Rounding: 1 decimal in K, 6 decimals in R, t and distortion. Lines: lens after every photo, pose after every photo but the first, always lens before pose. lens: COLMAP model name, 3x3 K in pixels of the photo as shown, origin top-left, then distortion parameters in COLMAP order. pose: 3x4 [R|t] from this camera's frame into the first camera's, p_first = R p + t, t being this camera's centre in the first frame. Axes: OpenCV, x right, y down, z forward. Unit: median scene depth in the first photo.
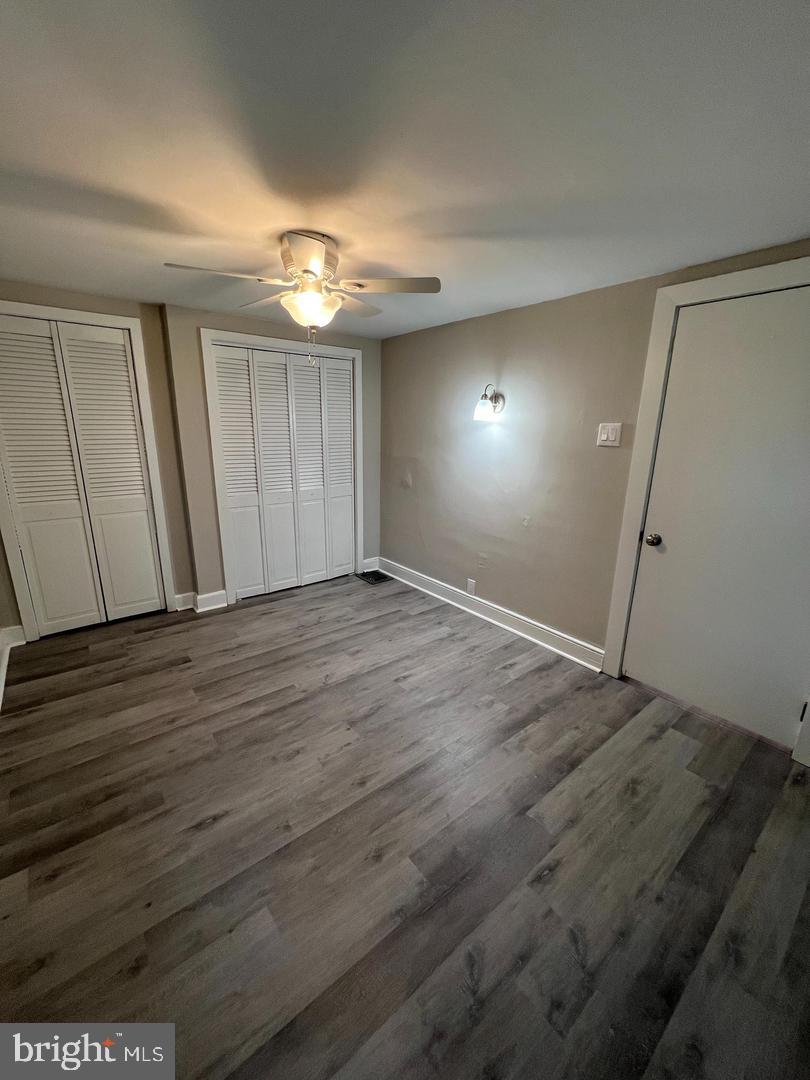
lens RADIAL K [[435.4, 0, 407.6], [0, 435.4, 537.1], [0, 0, 1]] dist [-0.000298, 0.000099]
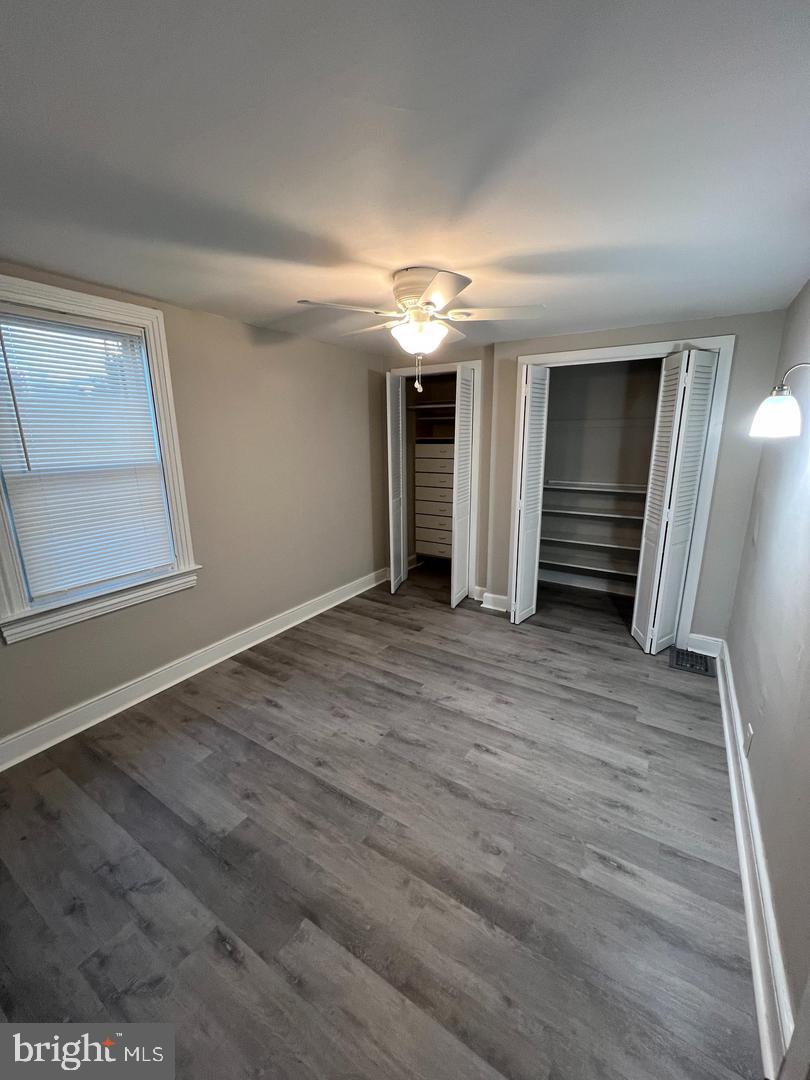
lens RADIAL K [[435.4, 0, 407.6], [0, 435.4, 537.1], [0, 0, 1]] dist [-0.000298, 0.000099]
pose [[0.314107, 0.198963, -0.928305, 0.704500], [-0.231521, 0.964327, 0.128344, -0.152278], [0.920725, 0.174608, 0.348965, 0.568435]]
